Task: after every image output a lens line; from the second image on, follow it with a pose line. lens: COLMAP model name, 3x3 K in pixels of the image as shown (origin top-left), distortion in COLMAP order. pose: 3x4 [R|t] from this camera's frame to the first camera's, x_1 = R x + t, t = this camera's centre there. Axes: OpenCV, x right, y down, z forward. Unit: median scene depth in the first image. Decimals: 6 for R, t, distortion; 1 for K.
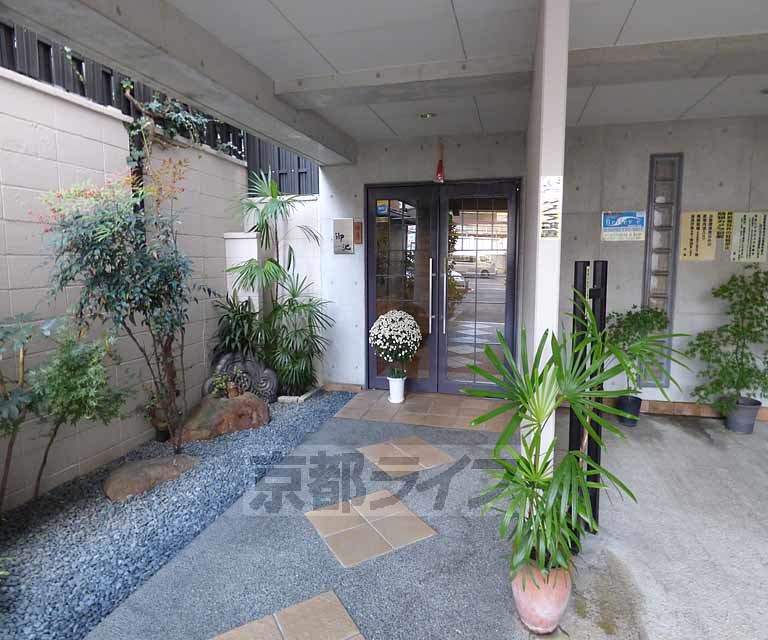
lens RADIAL K [[475.6, 0, 385.8], [0, 475.6, 307.7], [0, 0, 1]] dist [-0.000329, 0.004342]
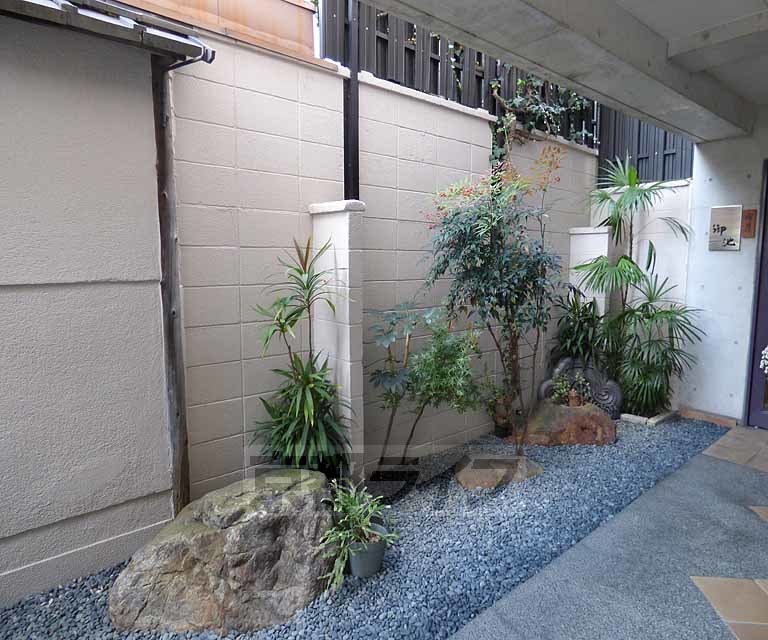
lens RADIAL K [[475.6, 0, 385.8], [0, 475.6, 307.7], [0, 0, 1]] dist [-0.000329, 0.004342]
pose [[0.813656, 0.068591, -0.577286, -0.106388], [-0.067711, 0.997438, 0.023077, 0.002132], [0.577390, 0.020312, 0.816216, 0.037542]]
